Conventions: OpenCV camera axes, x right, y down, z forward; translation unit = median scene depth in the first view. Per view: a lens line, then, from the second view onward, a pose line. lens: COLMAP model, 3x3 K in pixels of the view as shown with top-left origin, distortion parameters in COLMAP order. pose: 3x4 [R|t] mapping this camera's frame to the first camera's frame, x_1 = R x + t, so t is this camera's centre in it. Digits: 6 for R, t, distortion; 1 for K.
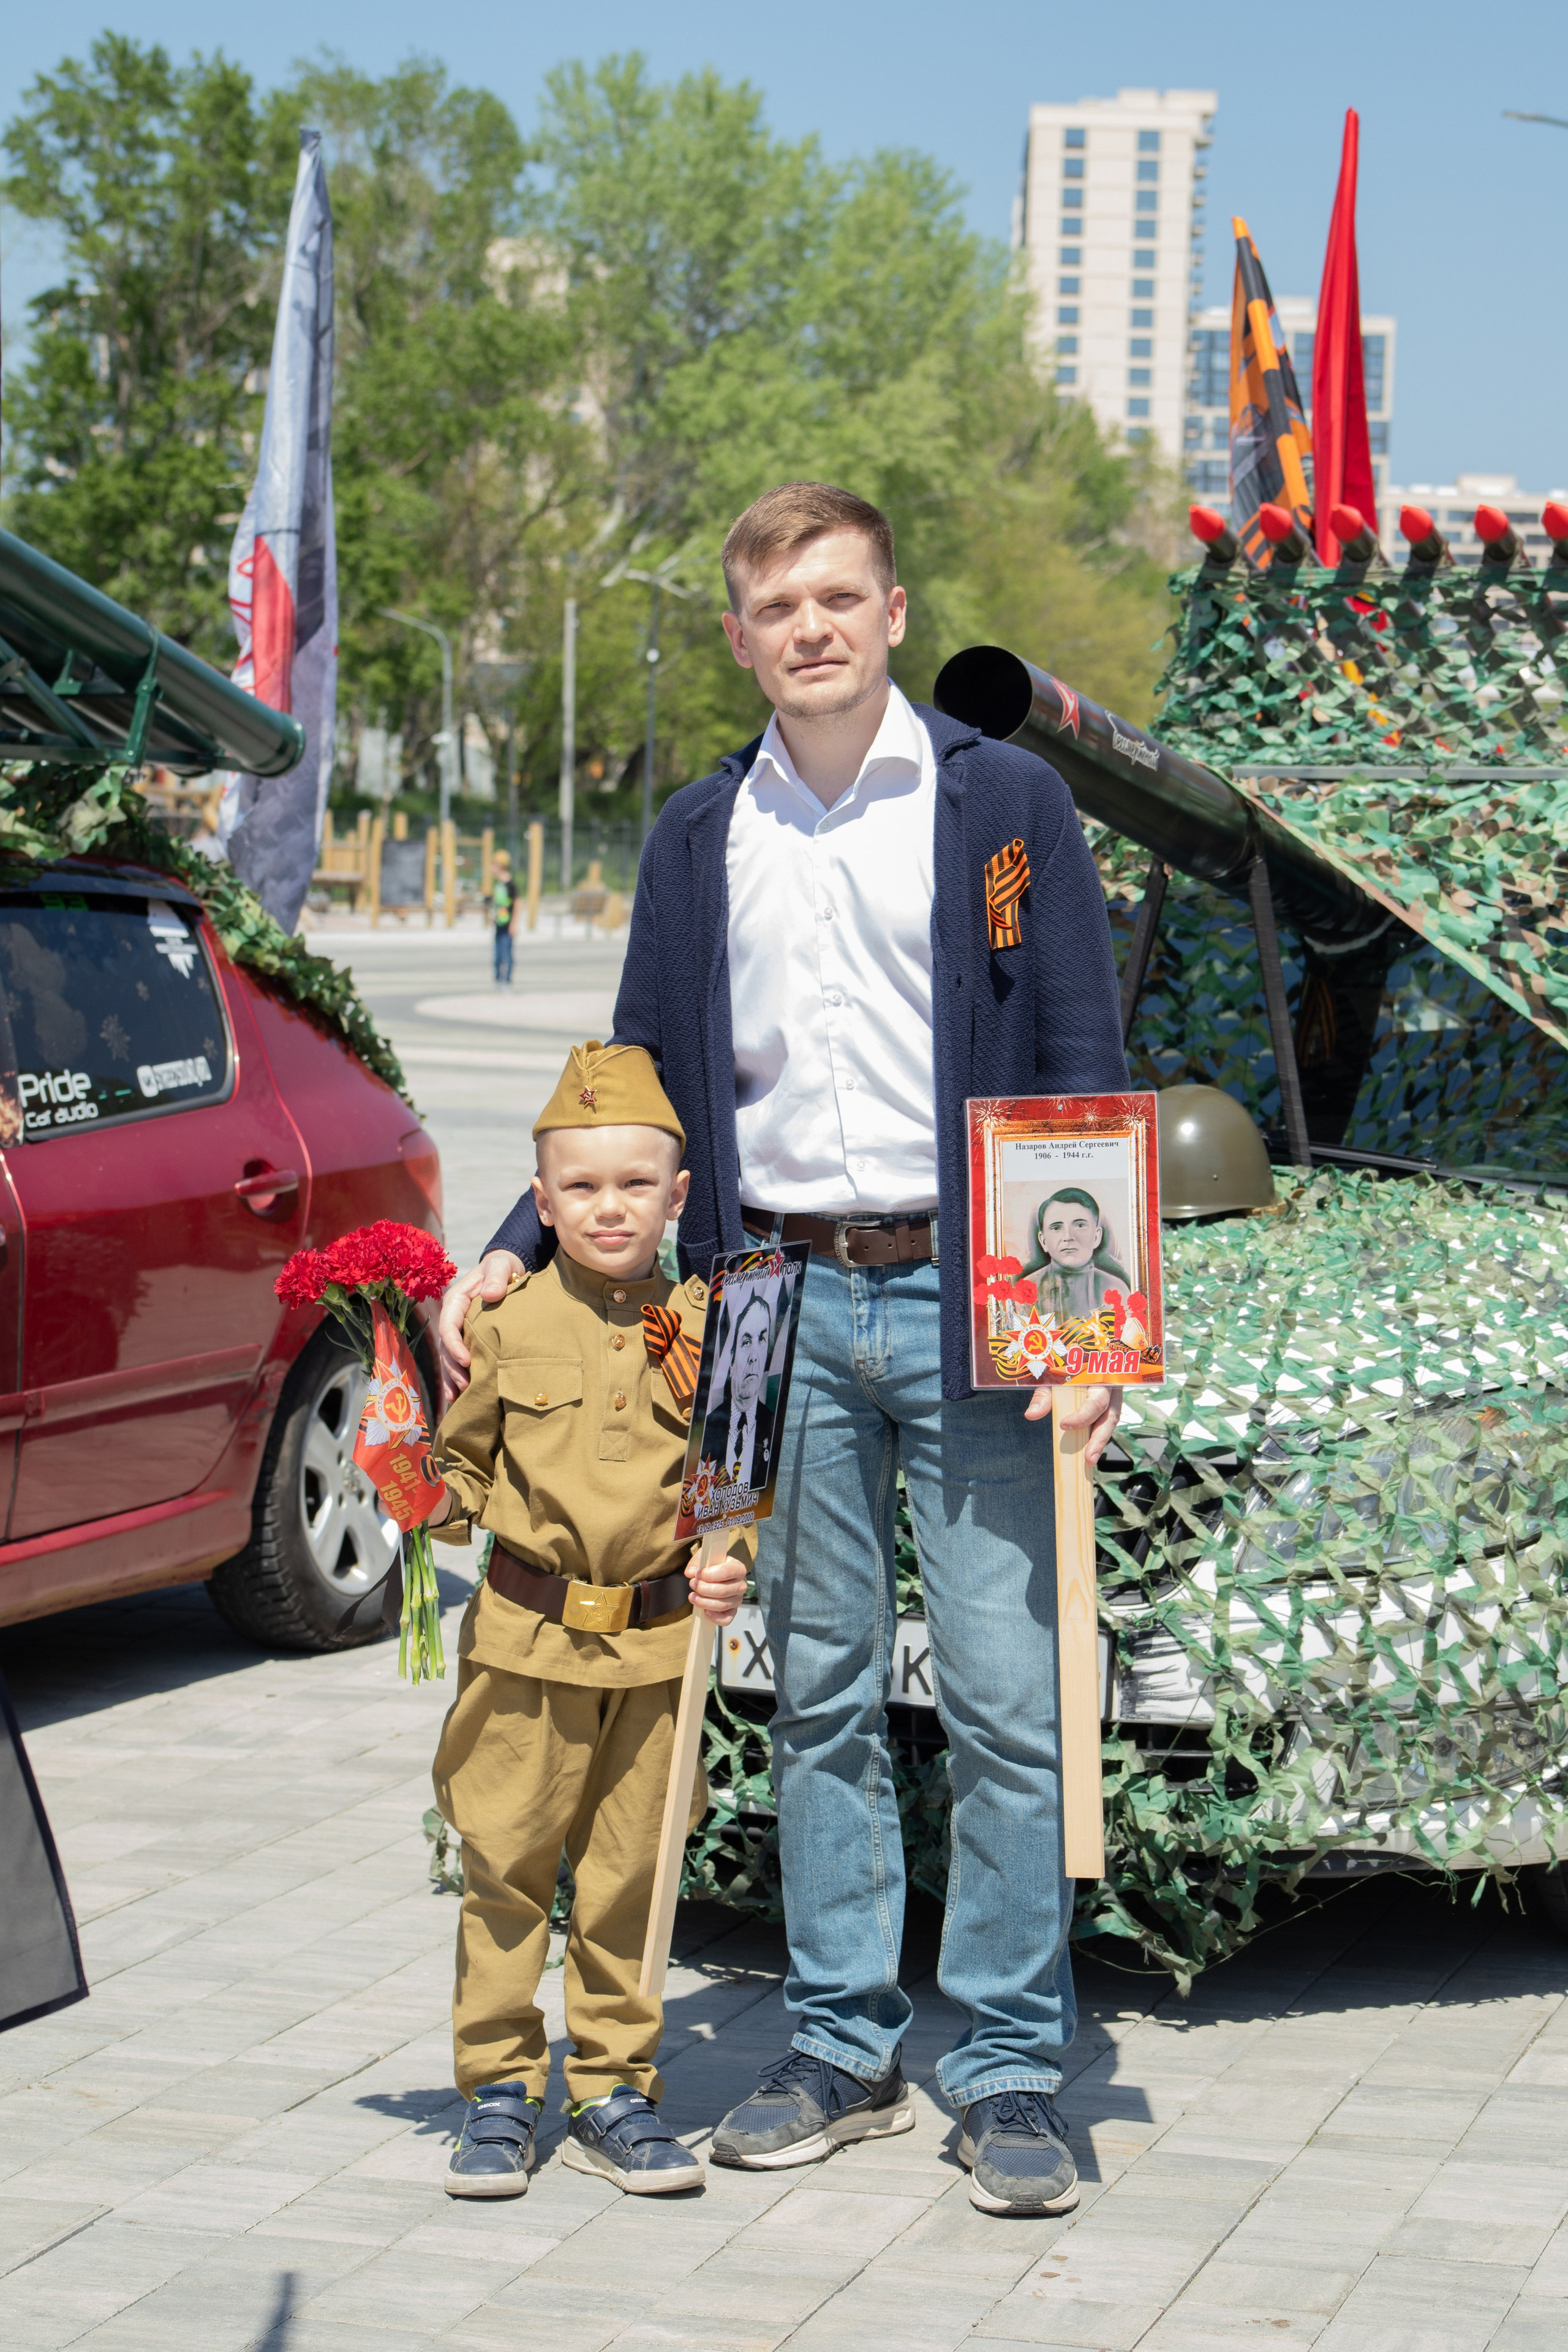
lens RADIAL K [[5424.8, 0, 785.7], [0, 5424.8, 1162.7], [0, 0, 1]] dist [-0.014436, 0.000000]
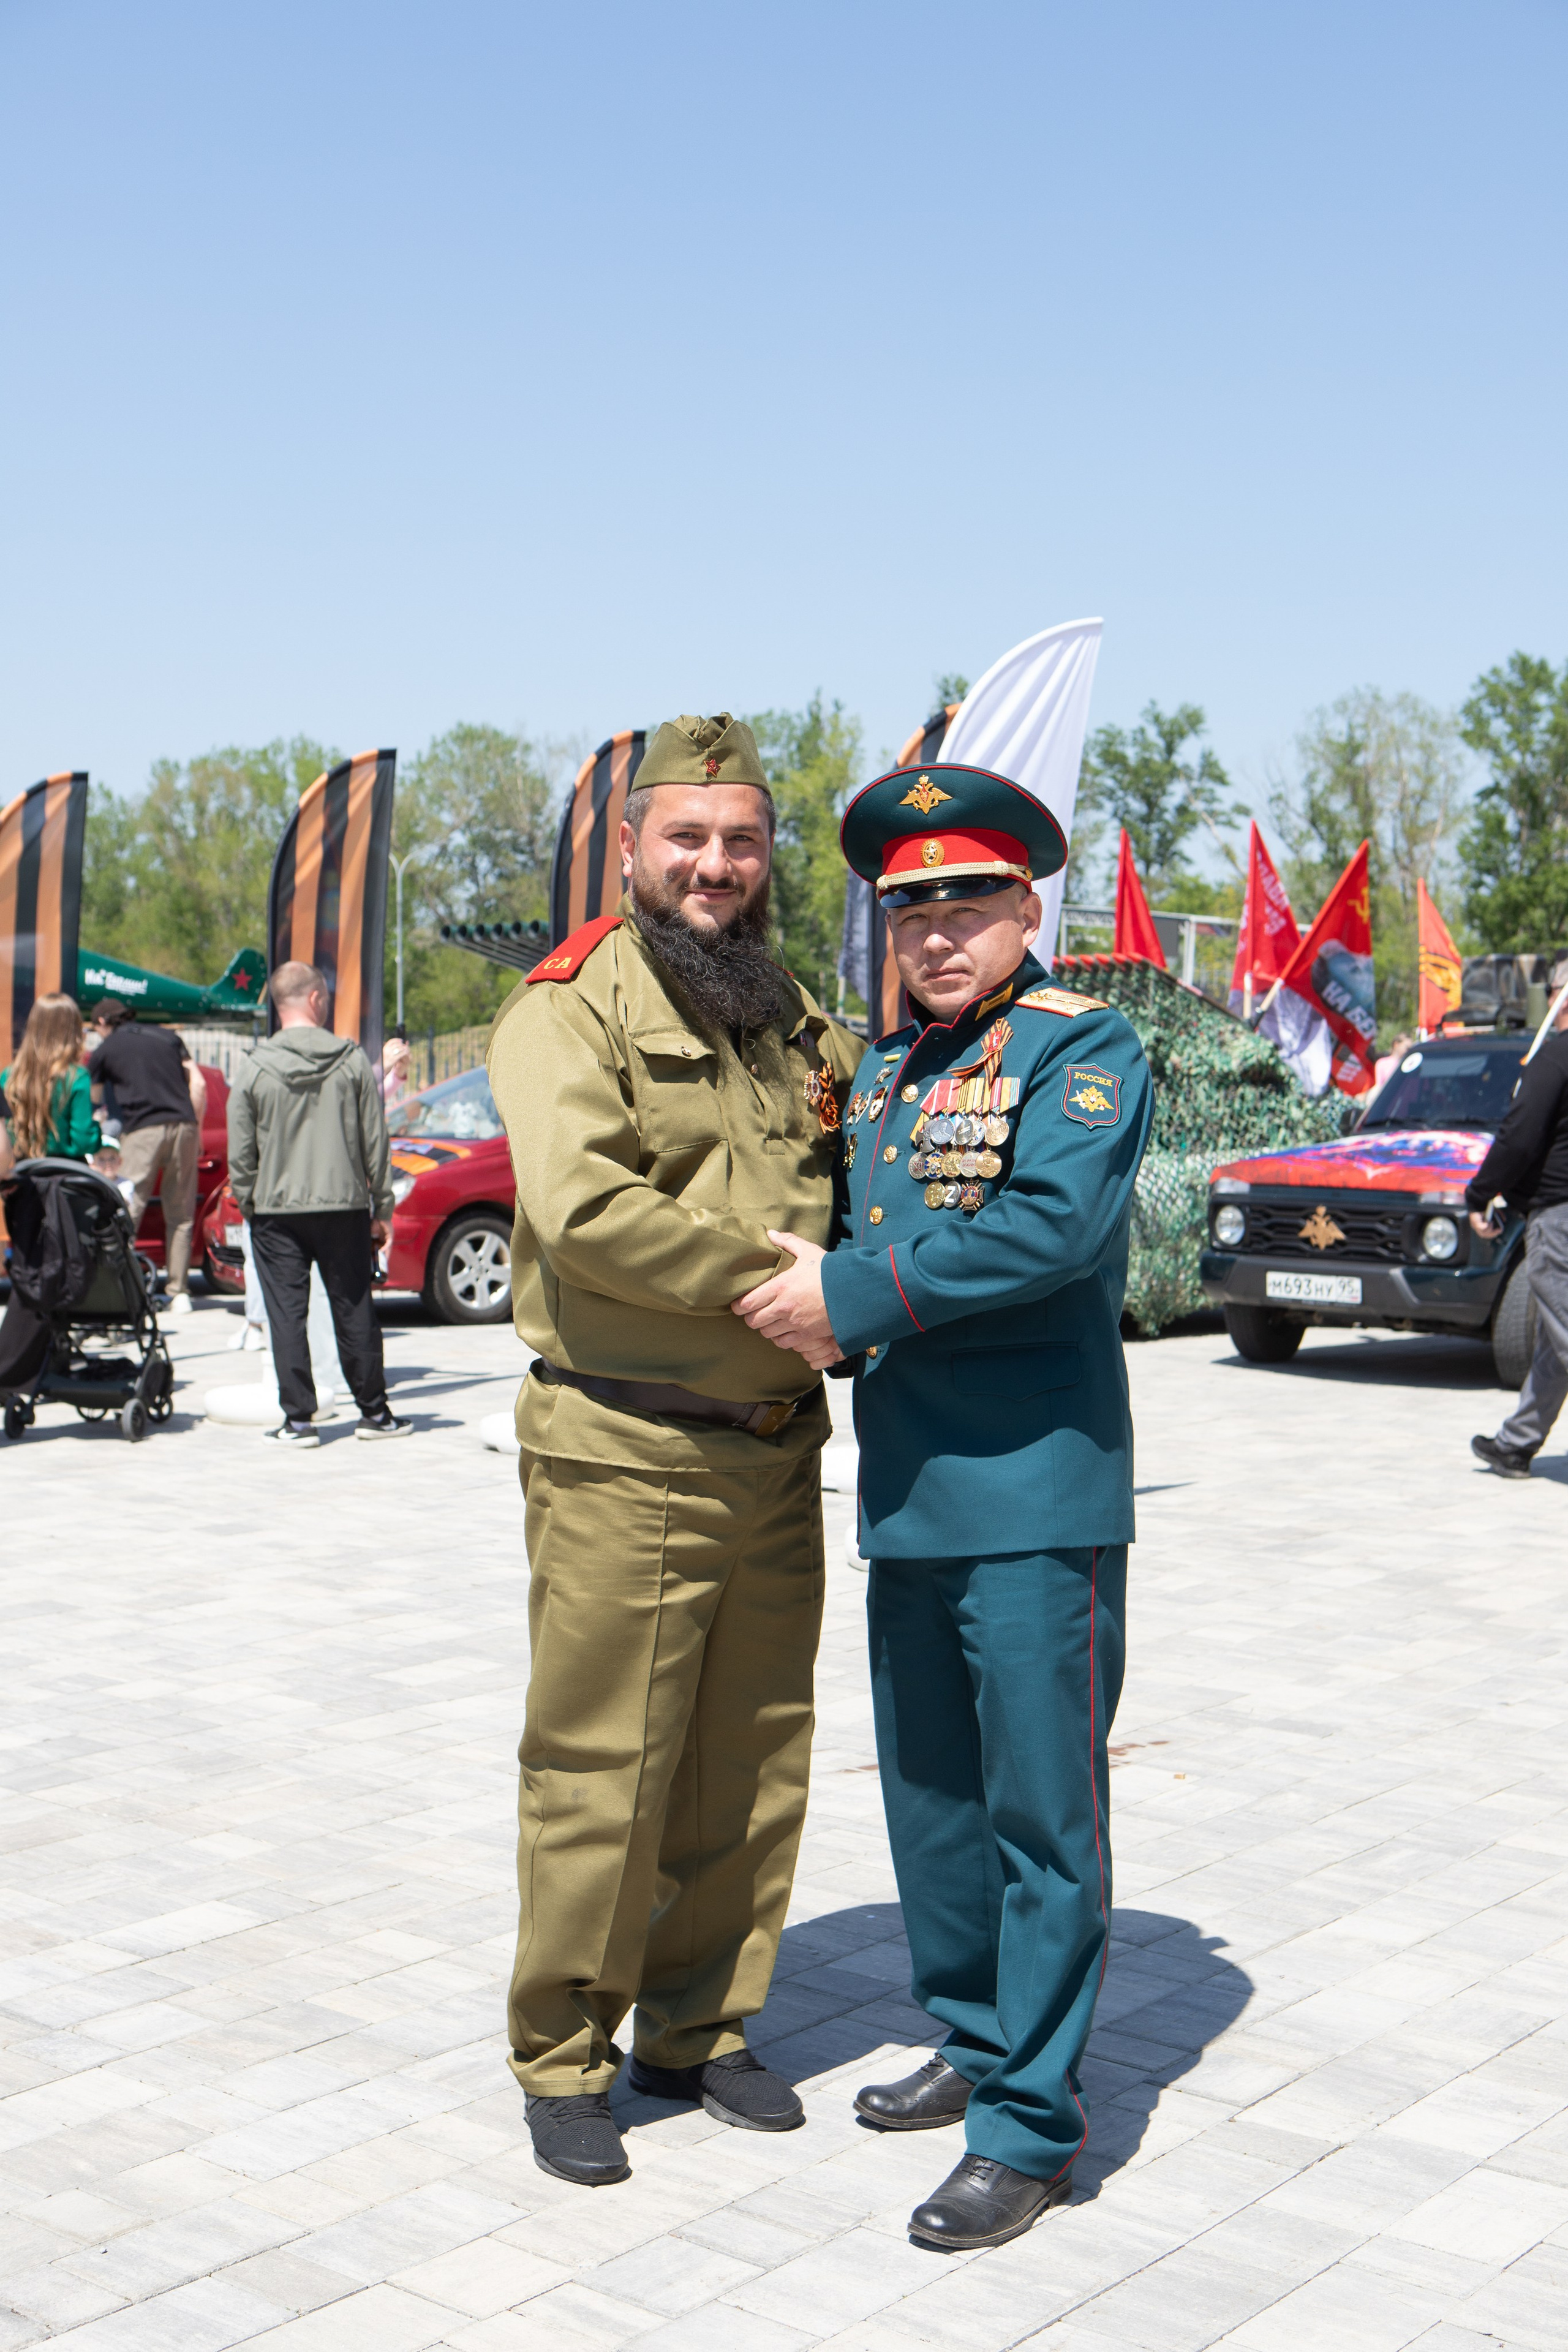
lens RADIAL K [[2832.4, 0, 788.4], [0, 2832.4, 1165.9], [0, 0, 1]] dist [-0.107218, 0.000000]
pose [[0.926926, 0.006872, -0.375182, 0.421795], [-0.017189, 0.999560, -0.024159, 0.025935], [0.374851, 0.028843, 0.926636, -0.227356]]
